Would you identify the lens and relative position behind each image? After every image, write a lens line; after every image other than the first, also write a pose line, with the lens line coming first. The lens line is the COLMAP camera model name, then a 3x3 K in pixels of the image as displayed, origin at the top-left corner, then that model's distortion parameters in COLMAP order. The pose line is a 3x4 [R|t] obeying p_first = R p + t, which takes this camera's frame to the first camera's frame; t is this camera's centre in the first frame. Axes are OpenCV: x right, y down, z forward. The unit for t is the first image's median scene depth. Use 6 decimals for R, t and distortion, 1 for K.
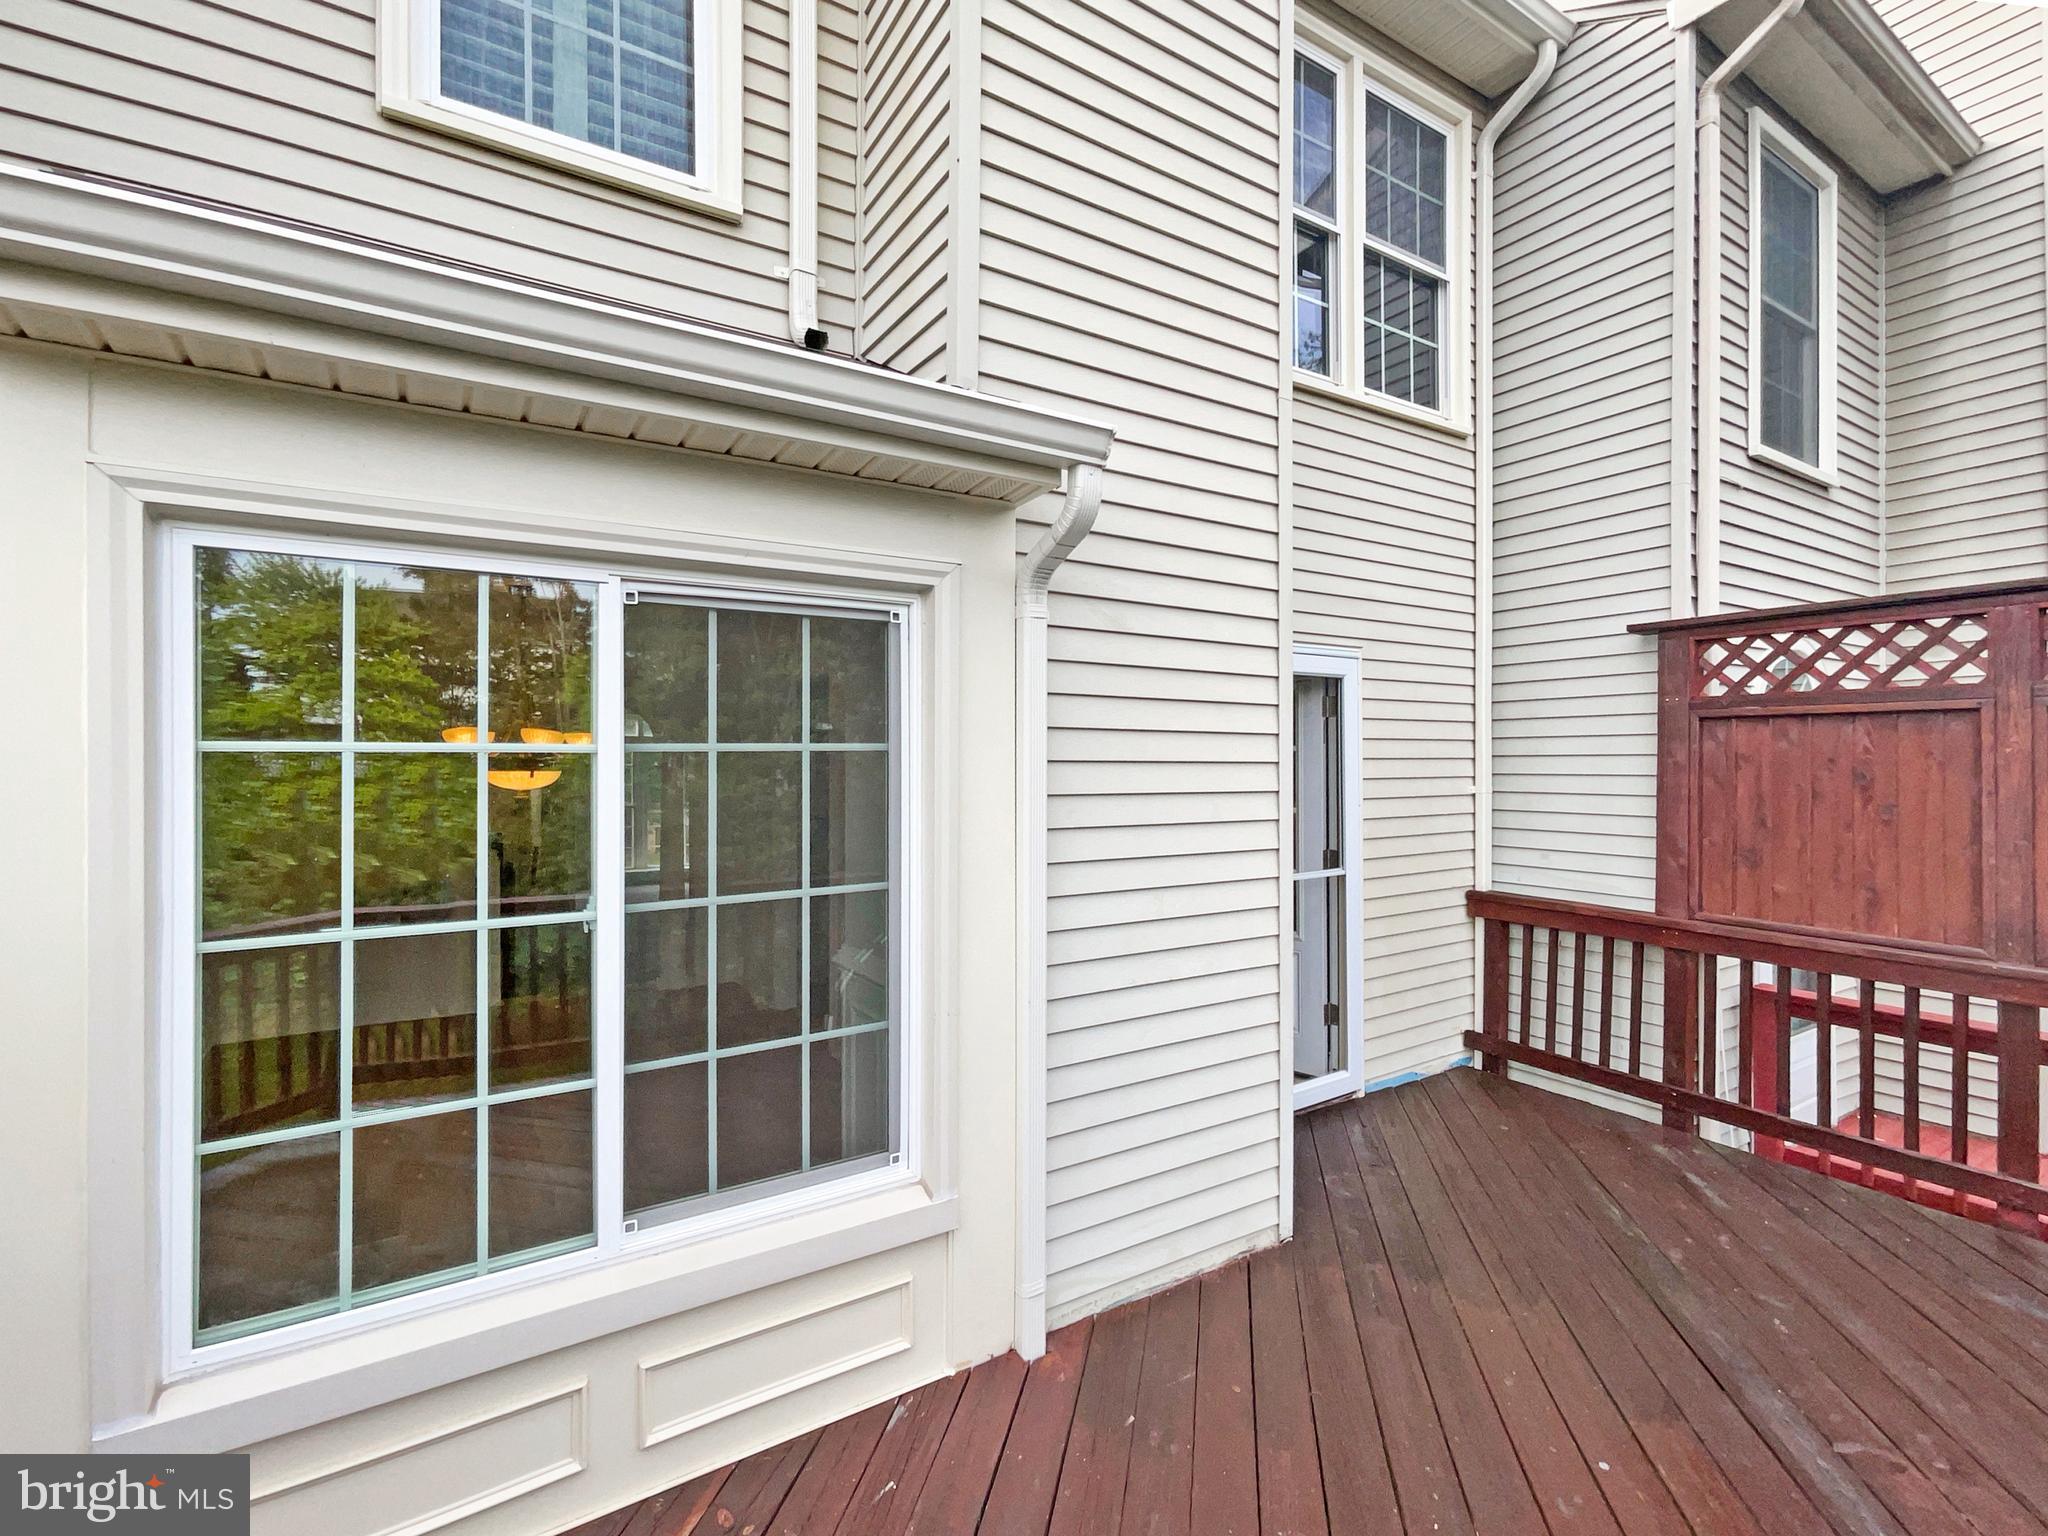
lens RADIAL K [[926.3, 0, 1021.2], [0, 926.3, 758.9], [0, 0, 1]] dist [-0.003240, 0.003206]
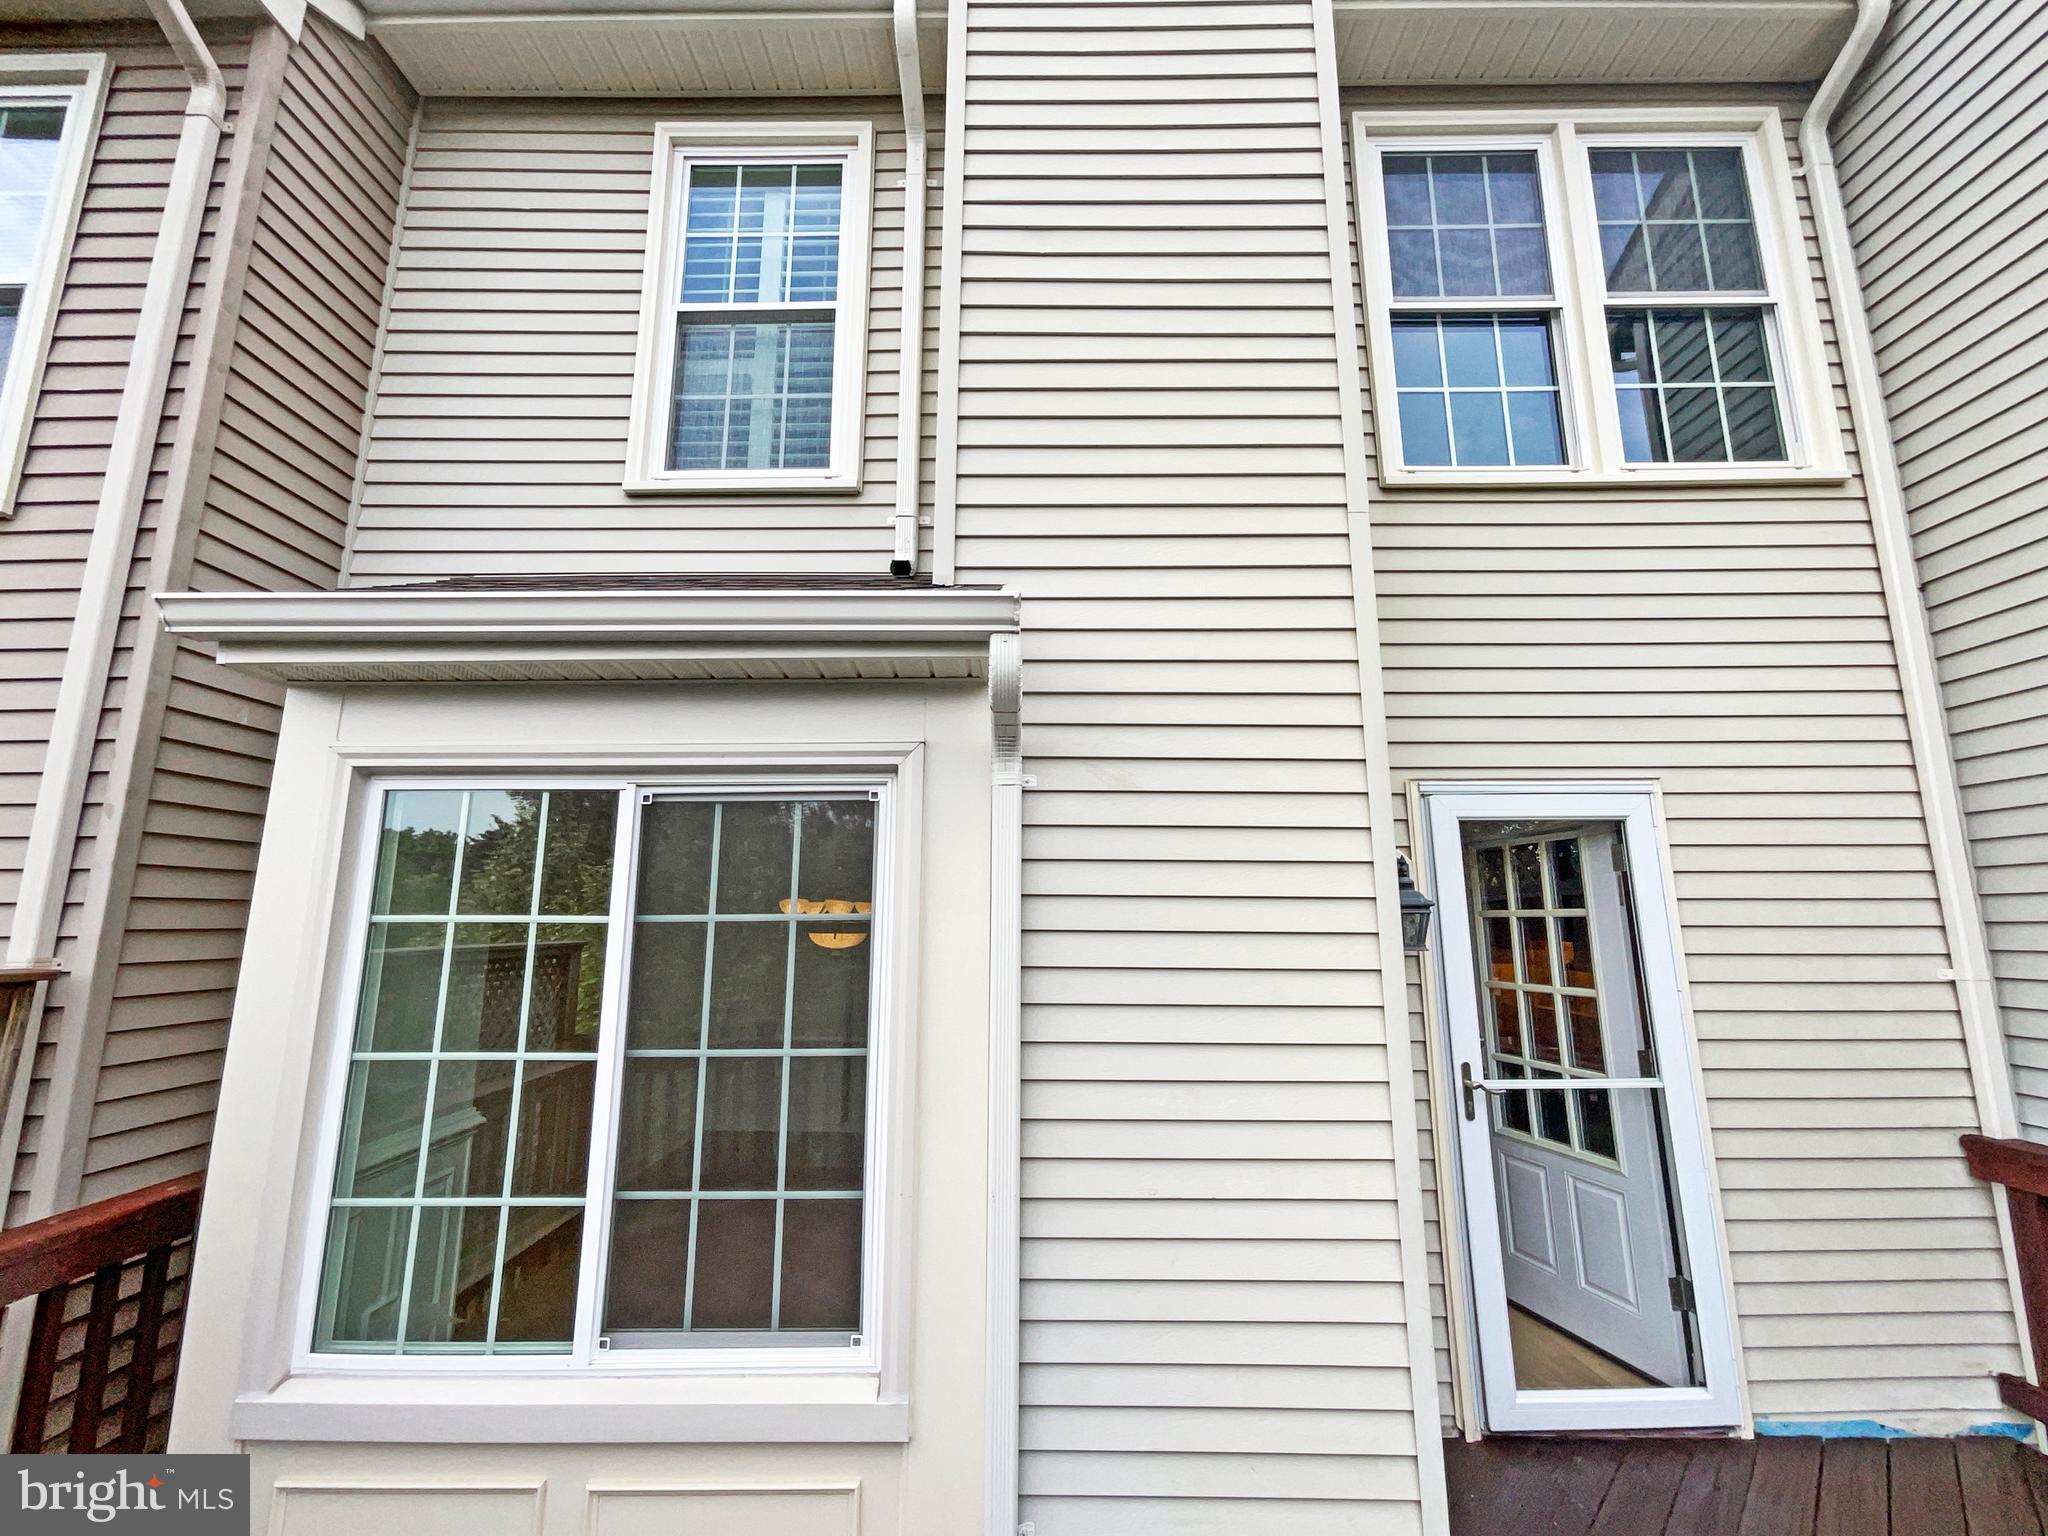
lens RADIAL K [[861.4, 0, 1020.2], [0, 861.4, 774.0], [0, 0, 1]] dist [-0.004248, 0.001887]
pose [[0.847435, -0.095361, -0.522264, 0.341986], [0.001626, 0.984197, -0.177068, 0.001056], [0.530896, 0.149205, 0.834199, 0.152732]]
